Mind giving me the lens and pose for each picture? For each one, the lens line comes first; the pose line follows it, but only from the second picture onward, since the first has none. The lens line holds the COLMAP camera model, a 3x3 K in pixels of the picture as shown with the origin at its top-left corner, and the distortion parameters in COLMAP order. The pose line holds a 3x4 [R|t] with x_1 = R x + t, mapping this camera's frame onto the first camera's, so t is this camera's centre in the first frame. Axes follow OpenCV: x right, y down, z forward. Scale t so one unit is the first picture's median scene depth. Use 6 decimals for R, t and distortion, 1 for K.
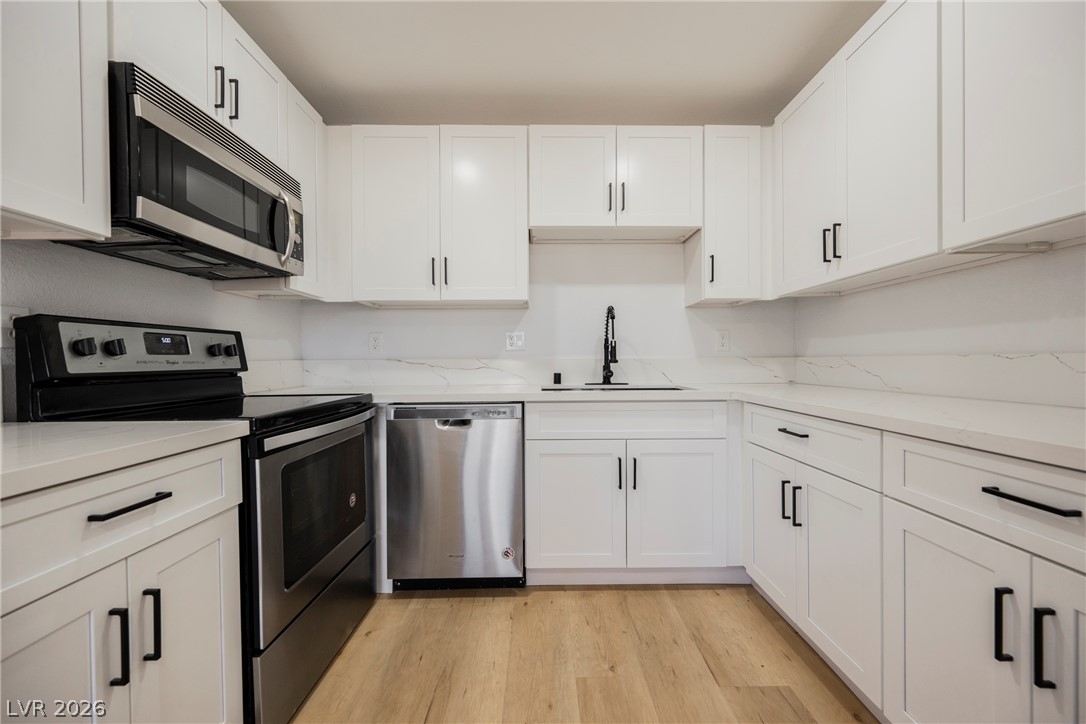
lens RADIAL K [[425.8, 0, 549.1], [0, 425.8, 364.7], [0, 0, 1]] dist [-0.006289, 0.001450]
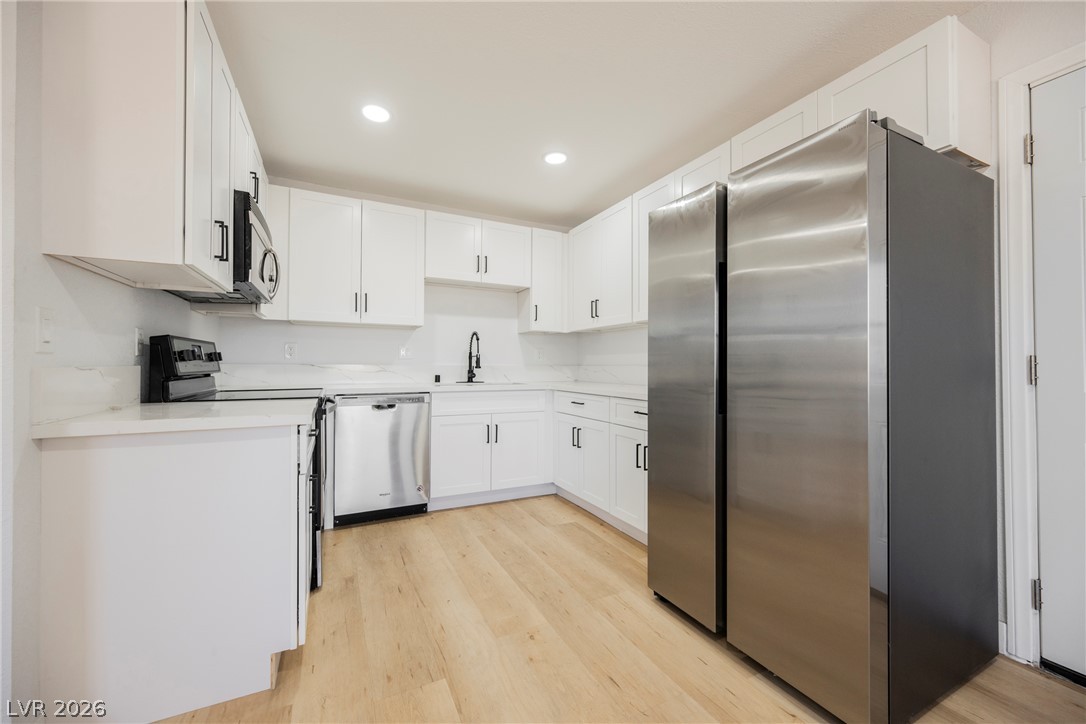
lens RADIAL K [[425.8, 0, 549.8], [0, 425.8, 362.5], [0, 0, 1]] dist [-0.006289, 0.001450]
pose [[0.895872, 0.014499, 0.444076, -0.375217], [-0.006084, 0.999774, -0.020368, 0.005668], [-0.444271, 0.015545, 0.895758, -0.637726]]
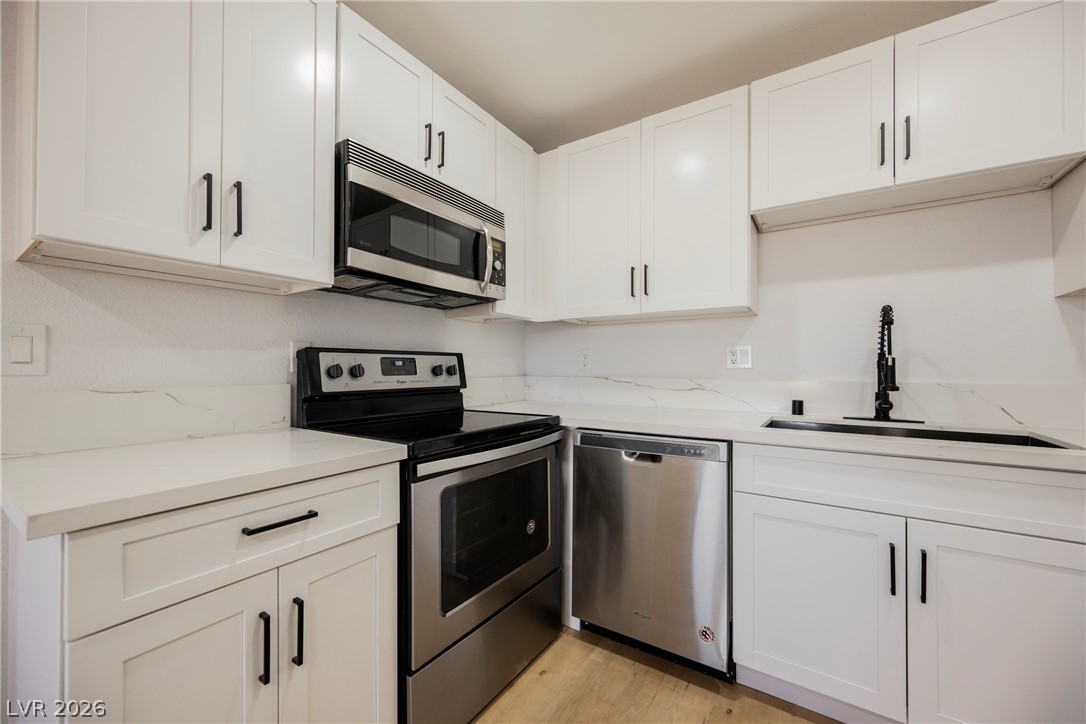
lens RADIAL K [[425.8, 0, 543.0], [0, 425.8, 363.5], [0, 0, 1]] dist [-0.006289, 0.001450]
pose [[0.827219, 0.002081, -0.561875, 0.090550], [-0.015327, 0.999705, -0.018862, -0.031458], [0.561670, 0.024215, 0.827007, 0.179662]]
